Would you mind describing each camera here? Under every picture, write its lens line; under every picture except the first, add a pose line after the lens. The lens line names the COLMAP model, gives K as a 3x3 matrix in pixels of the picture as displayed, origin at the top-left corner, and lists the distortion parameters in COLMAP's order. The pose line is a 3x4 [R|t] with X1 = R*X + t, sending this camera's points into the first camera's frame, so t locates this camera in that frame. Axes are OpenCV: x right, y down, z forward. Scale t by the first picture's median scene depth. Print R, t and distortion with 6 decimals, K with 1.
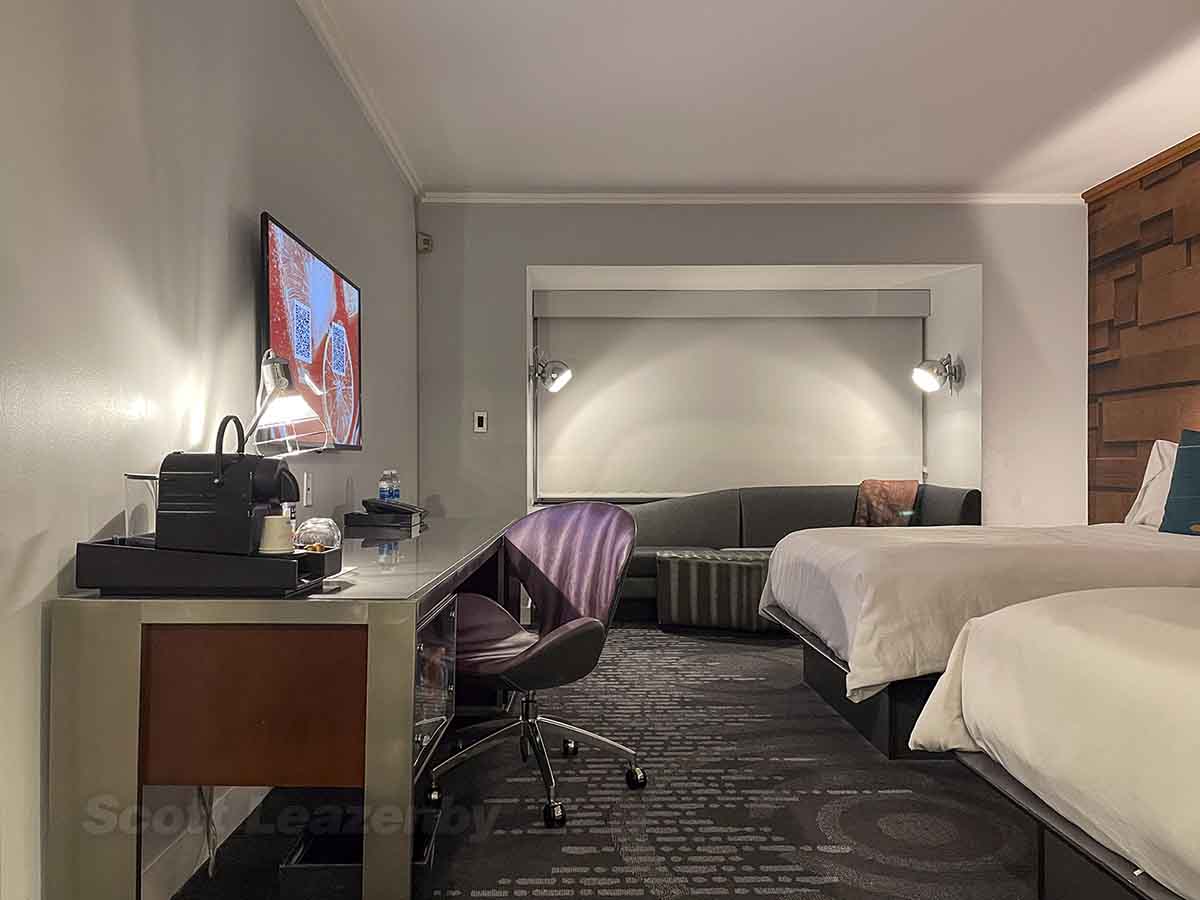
lens RADIAL K [[918.2, 0, 593.2], [0, 918.2, 463.1], [0, 0, 1]] dist [0.038834, -0.005964]
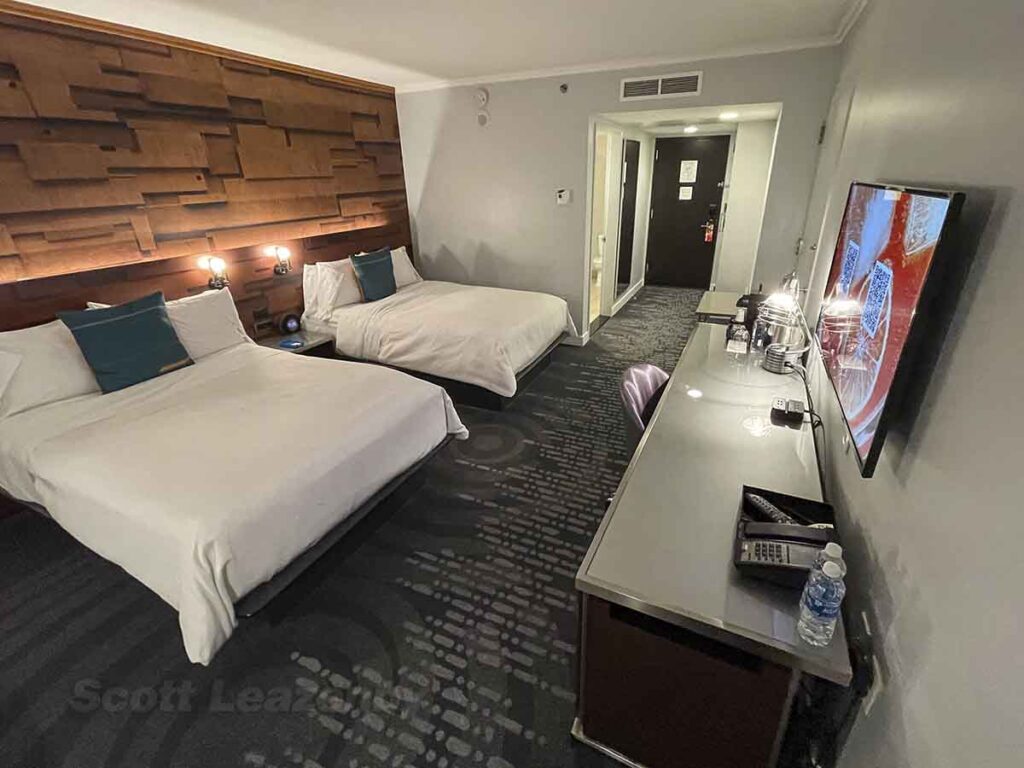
lens RADIAL K [[458.5, 0, 530.3], [0, 458.5, 366.1], [0, 0, 1]] dist [-0.001935, 0.000204]
pose [[-0.901159, -0.153261, 0.405491, -0.172770], [0.016359, 0.922724, 0.385113, -0.208517], [-0.433179, 0.353682, -0.829015, 1.372468]]
